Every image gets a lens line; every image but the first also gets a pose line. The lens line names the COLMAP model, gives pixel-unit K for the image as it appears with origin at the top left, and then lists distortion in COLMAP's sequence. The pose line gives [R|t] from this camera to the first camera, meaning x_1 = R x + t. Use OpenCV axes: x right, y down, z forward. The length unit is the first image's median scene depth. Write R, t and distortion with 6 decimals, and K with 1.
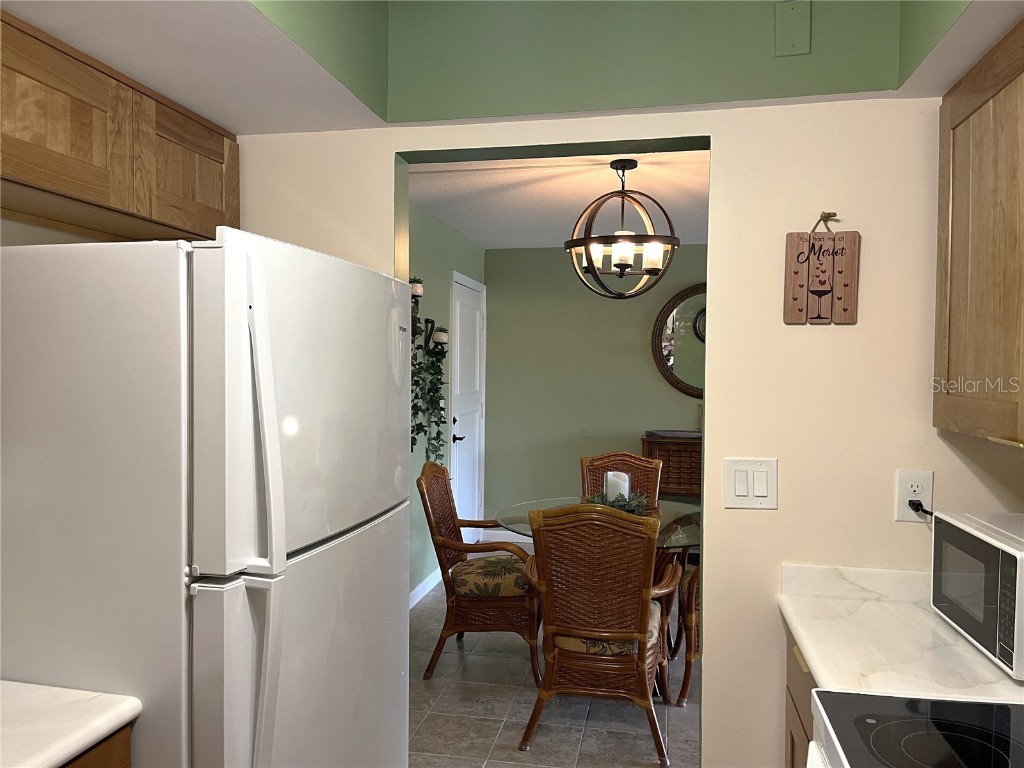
lens RADIAL K [[784.2, 0, 512.0], [0, 784.2, 384.0], [0, 0, 1]] dist [0.064496, -0.087679]
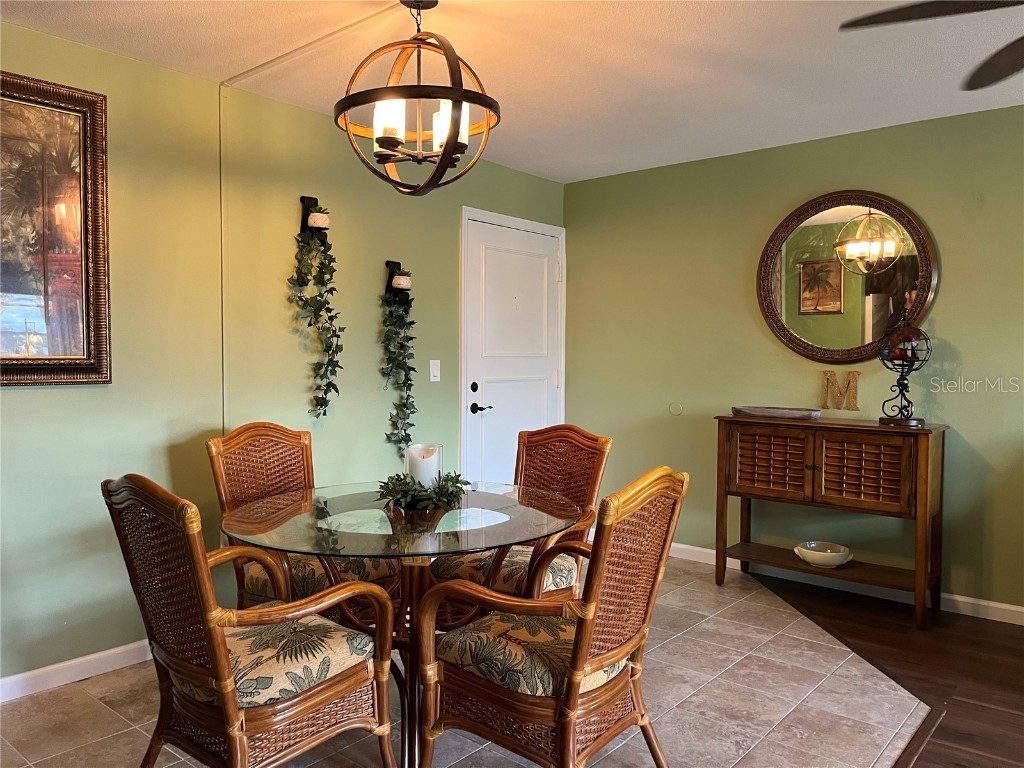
lens RADIAL K [[773.4, 0, 512.0], [0, 773.4, 384.0], [0, 0, 1]] dist [-0.011810, -0.004408]
pose [[0.869348, 0.010354, -0.494092, 0.369535], [-0.005826, 0.999926, 0.010704, 0.034451], [0.494166, -0.006427, 0.869344, 0.303985]]
